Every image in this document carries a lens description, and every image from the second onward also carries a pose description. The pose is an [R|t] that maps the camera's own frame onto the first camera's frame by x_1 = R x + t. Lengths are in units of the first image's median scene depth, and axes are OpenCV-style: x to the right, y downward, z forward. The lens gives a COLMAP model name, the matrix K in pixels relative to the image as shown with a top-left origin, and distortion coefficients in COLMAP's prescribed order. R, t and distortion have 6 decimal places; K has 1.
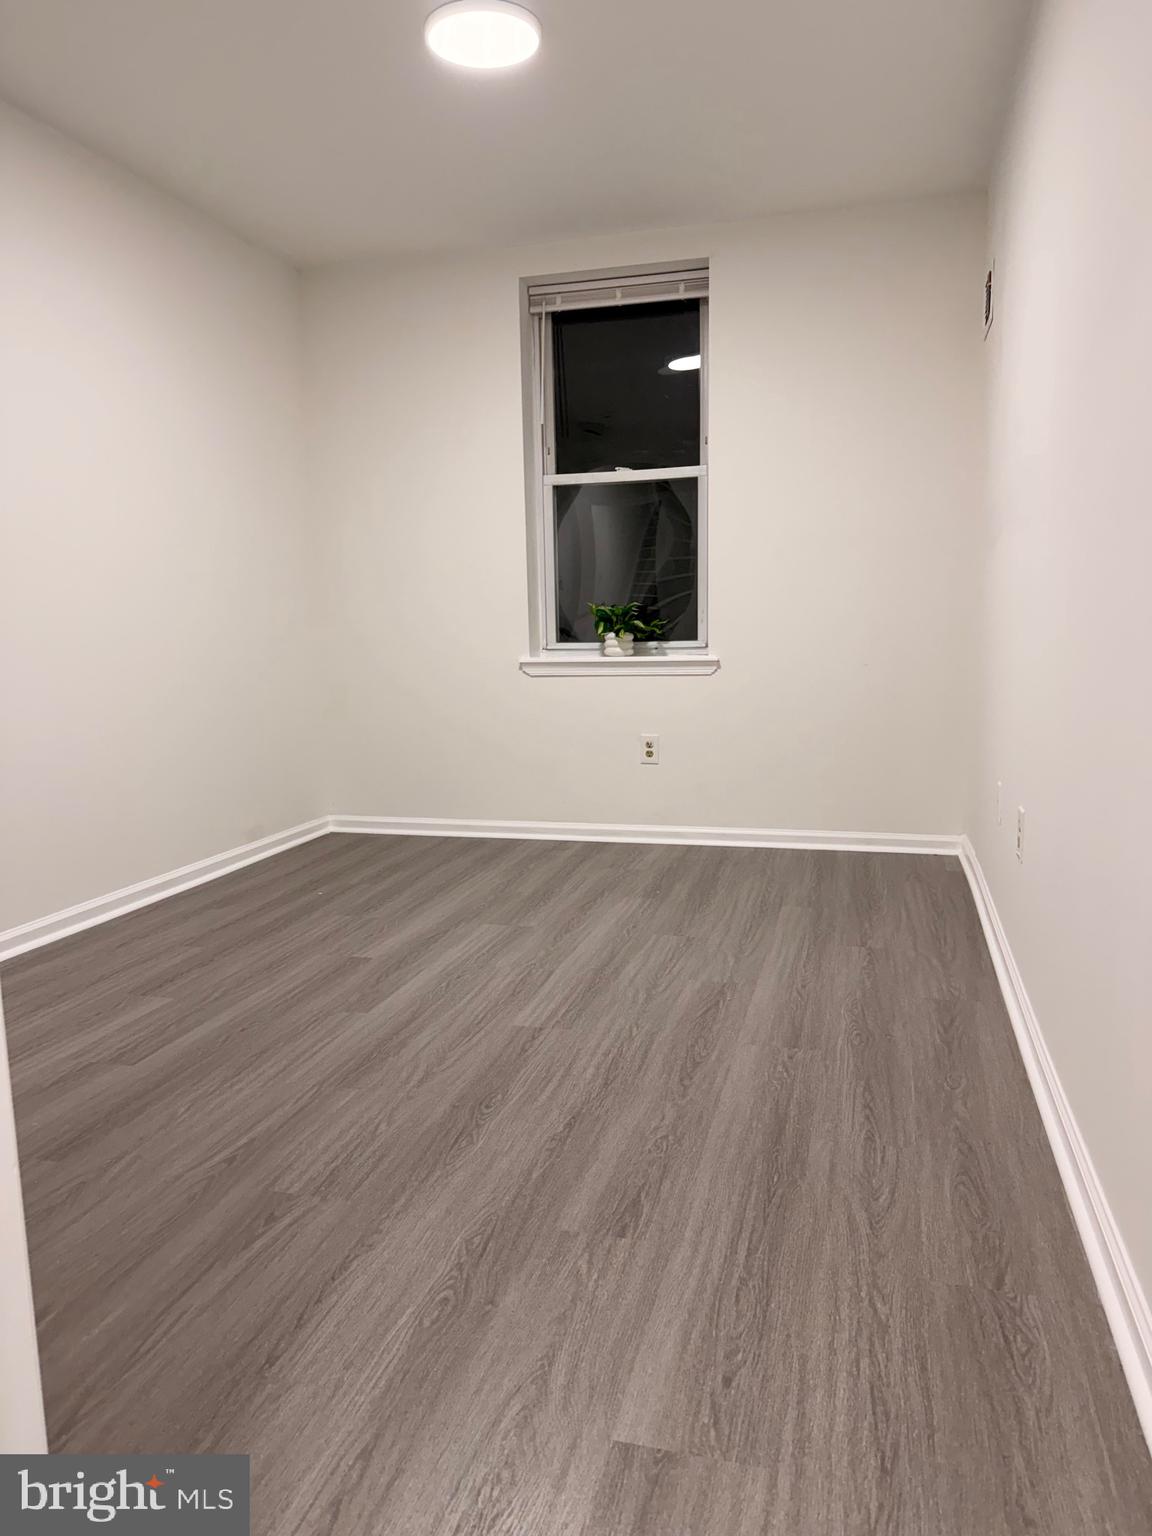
lens RADIAL K [[1074.3, 0, 576.0], [0, 1074.3, 768.0], [0, 0, 1]] dist [0.052447, -0.001126]
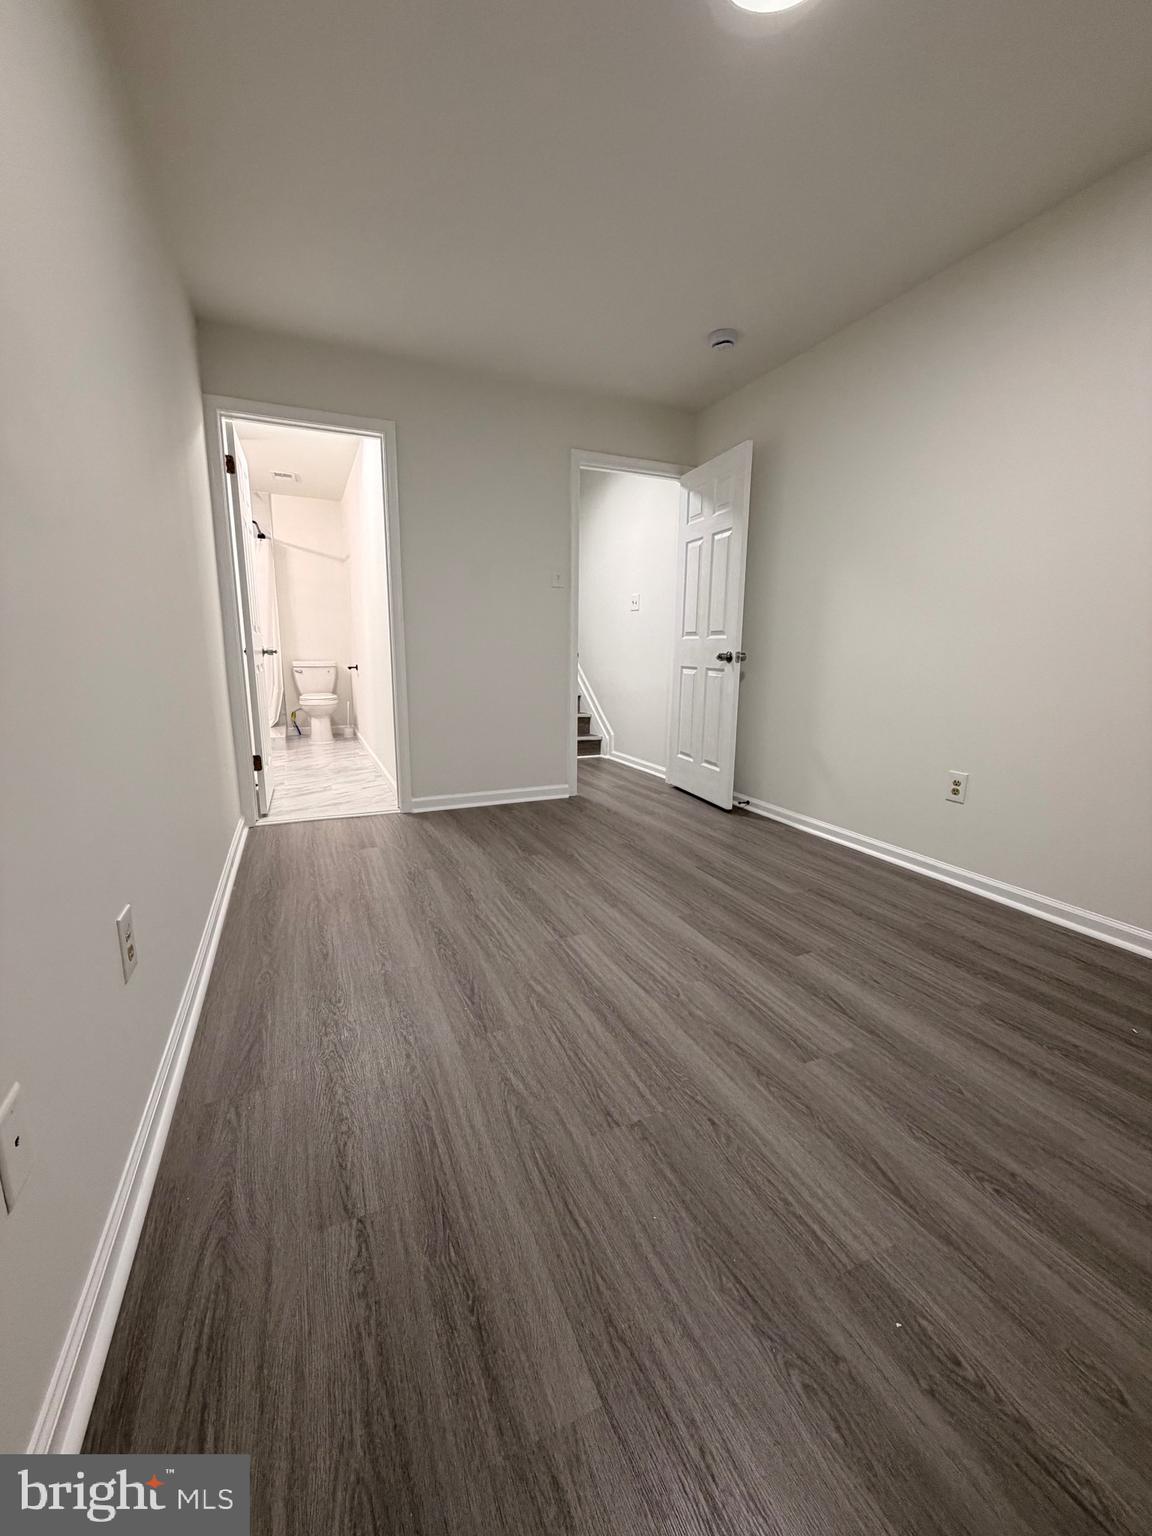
lens RADIAL K [[607.1, 0, 576.0], [0, 607.1, 768.0], [0, 0, 1]] dist [0.000271, 0.000250]
pose [[-0.769767, 0.138565, -0.623104, 0.384134], [-0.077008, 0.948866, 0.306141, -0.201391], [0.633663, 0.283641, -0.719736, 1.371095]]
